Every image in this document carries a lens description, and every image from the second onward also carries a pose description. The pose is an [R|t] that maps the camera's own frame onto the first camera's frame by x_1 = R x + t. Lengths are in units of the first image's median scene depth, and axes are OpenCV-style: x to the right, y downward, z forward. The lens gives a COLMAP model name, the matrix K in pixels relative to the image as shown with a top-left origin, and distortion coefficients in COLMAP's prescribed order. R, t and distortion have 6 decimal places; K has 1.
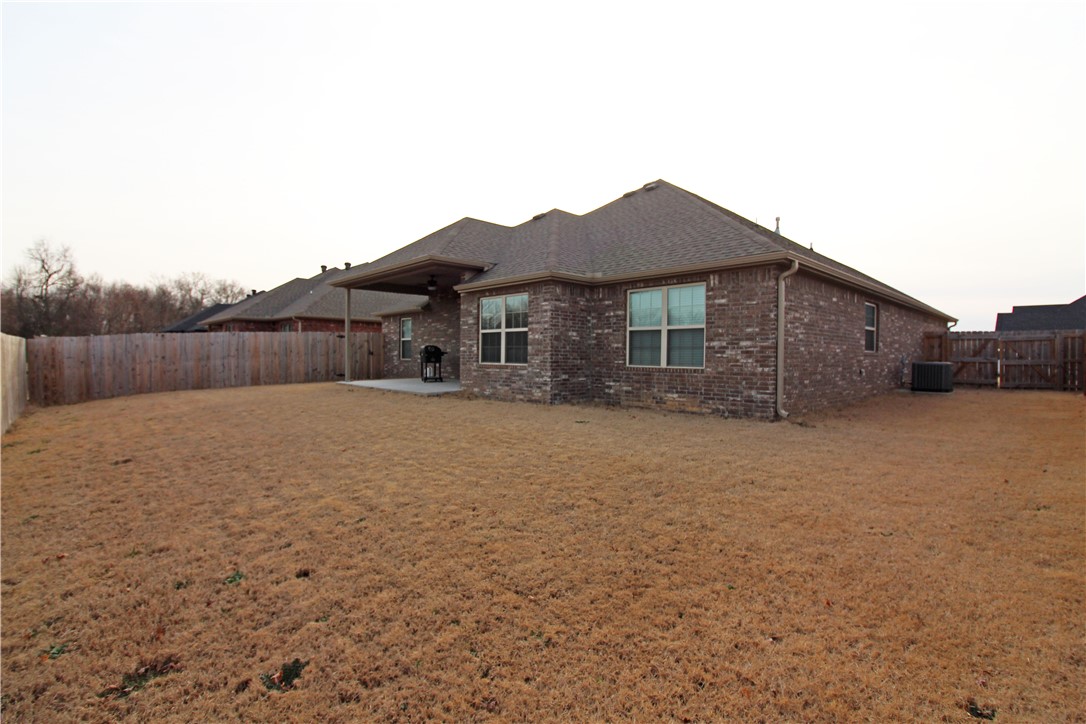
lens RADIAL K [[501.4, 0, 546.7], [0, 501.4, 357.8], [0, 0, 1]] dist [-0.010622, -0.003061]
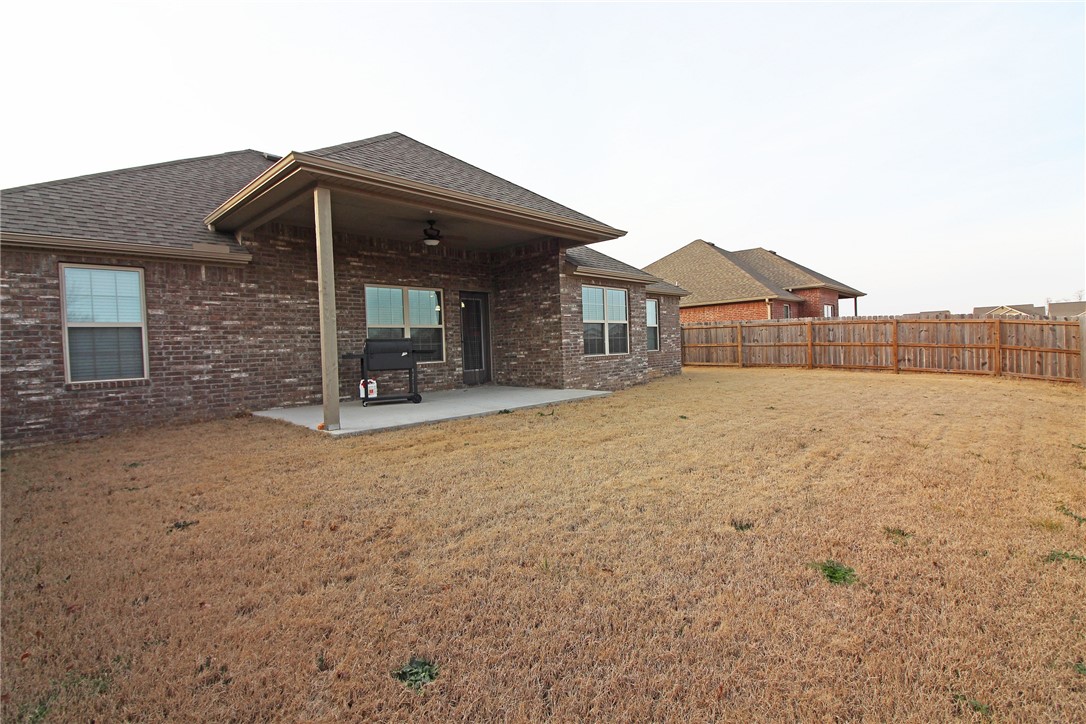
lens RADIAL K [[501.4, 0, 547.0], [0, 501.4, 361.2], [0, 0, 1]] dist [-0.010622, -0.003061]
pose [[-0.063974, -0.030601, 0.997482, -1.099194], [0.048824, 0.998237, 0.033755, -0.015309], [-0.996757, 0.050860, -0.062367, 1.196377]]
